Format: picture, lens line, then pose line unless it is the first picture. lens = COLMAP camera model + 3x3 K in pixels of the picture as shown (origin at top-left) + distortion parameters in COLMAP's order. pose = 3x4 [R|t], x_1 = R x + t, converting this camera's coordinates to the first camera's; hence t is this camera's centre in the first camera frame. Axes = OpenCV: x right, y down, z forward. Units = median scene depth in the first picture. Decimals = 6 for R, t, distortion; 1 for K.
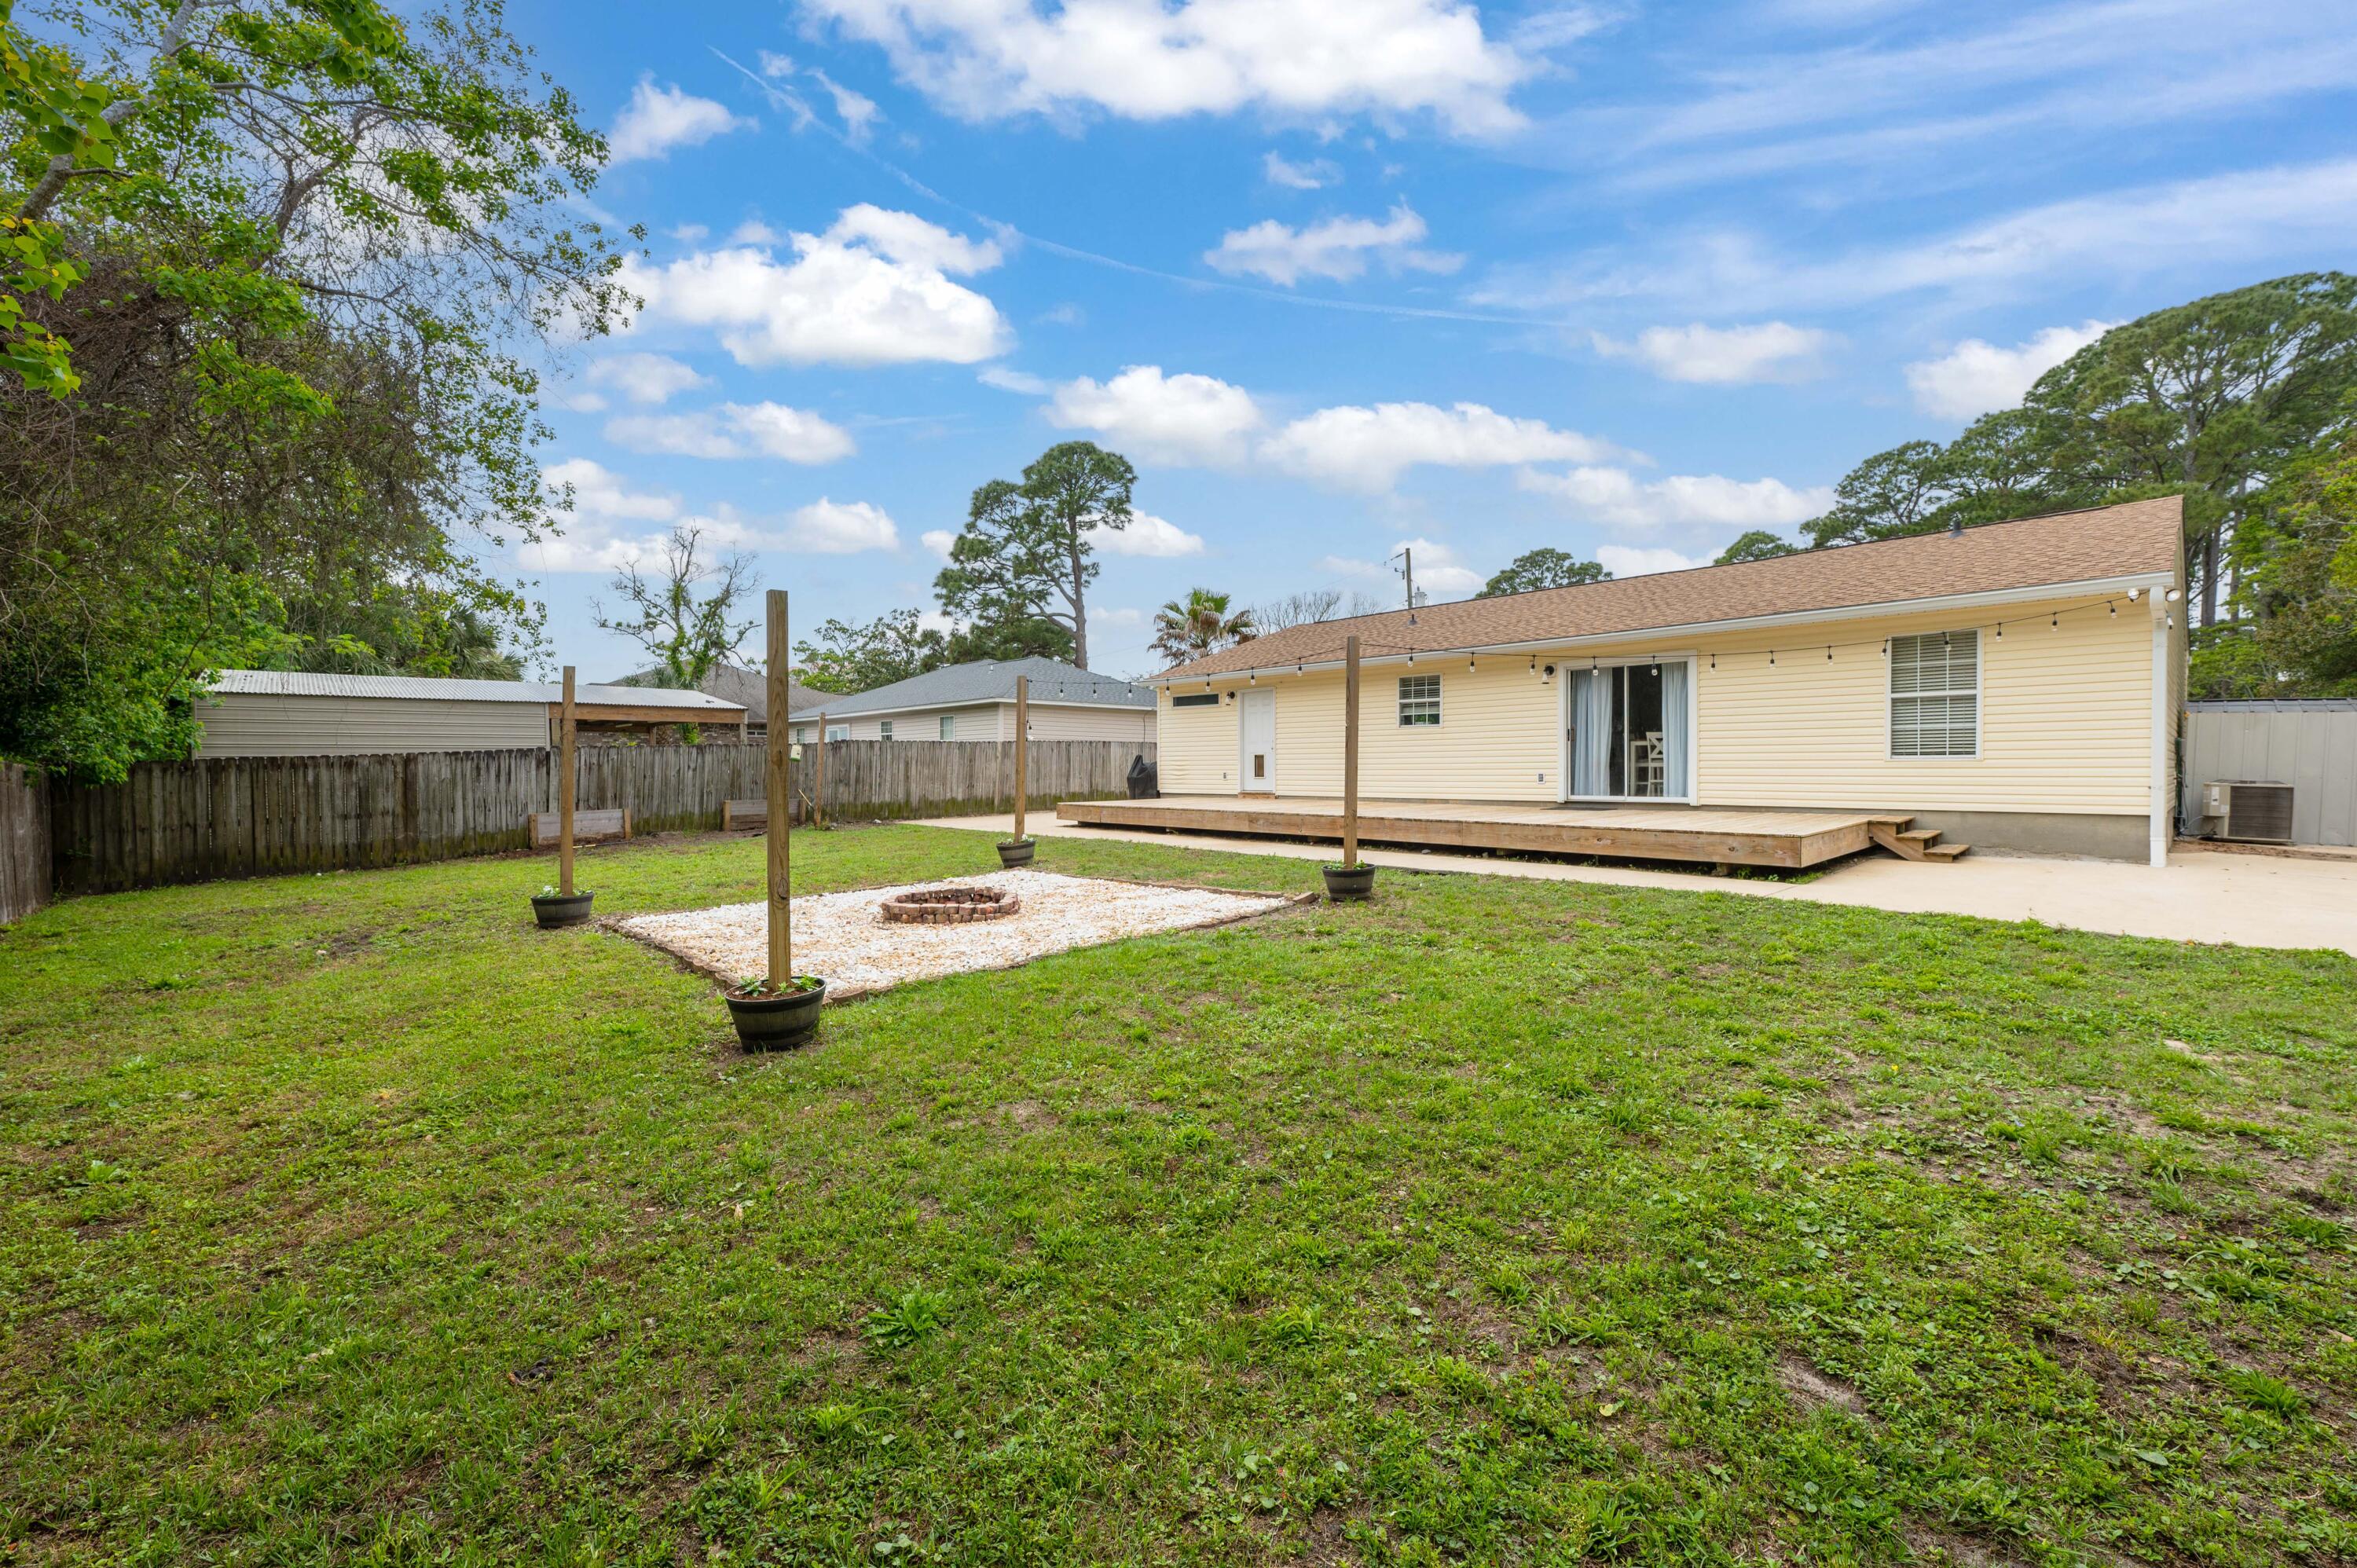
lens RADIAL K [[1011.1, 0, 1178.5], [0, 1011.1, 784.0], [0, 0, 1]] dist [-0.003566, -0.001238]
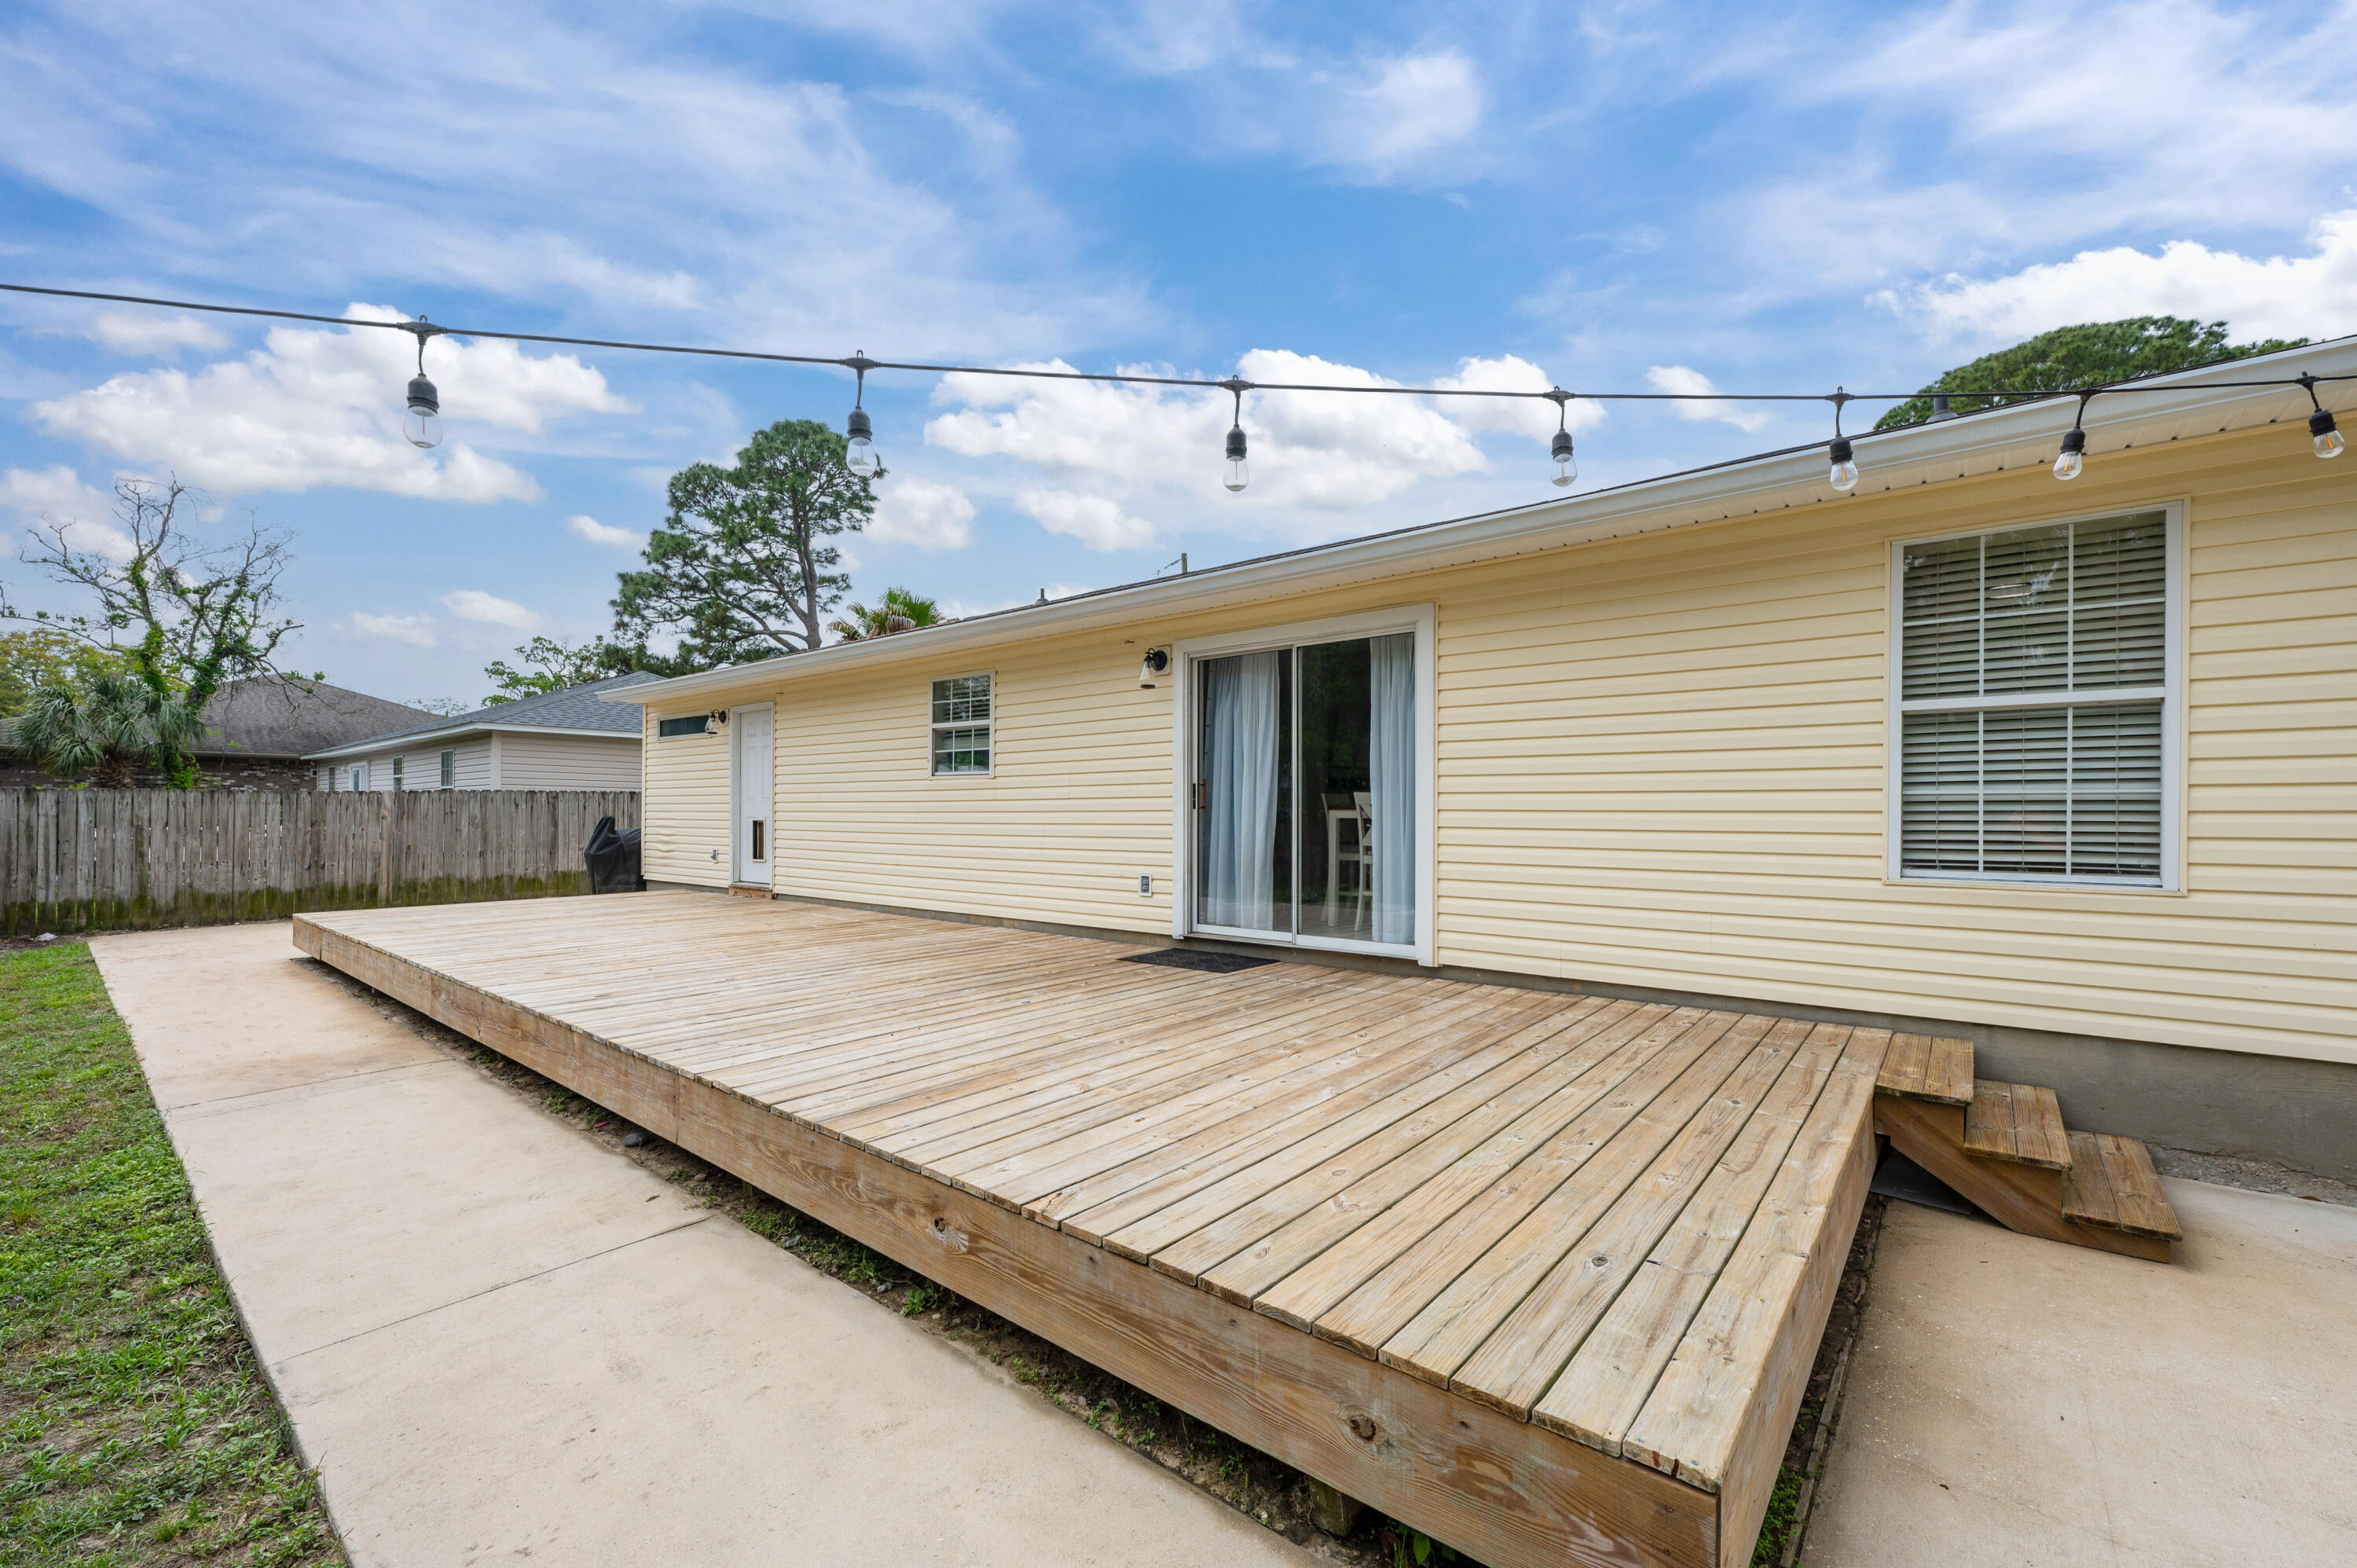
lens RADIAL K [[932.6, 0, 1186.6], [0, 932.6, 797.4], [0, 0, 1]] dist [-0.001189, -0.000358]
pose [[0.995333, 0.009375, 0.096043, 0.275018], [-0.006530, 0.999532, -0.029902, -0.028210], [-0.096278, 0.029135, 0.994928, 0.456026]]
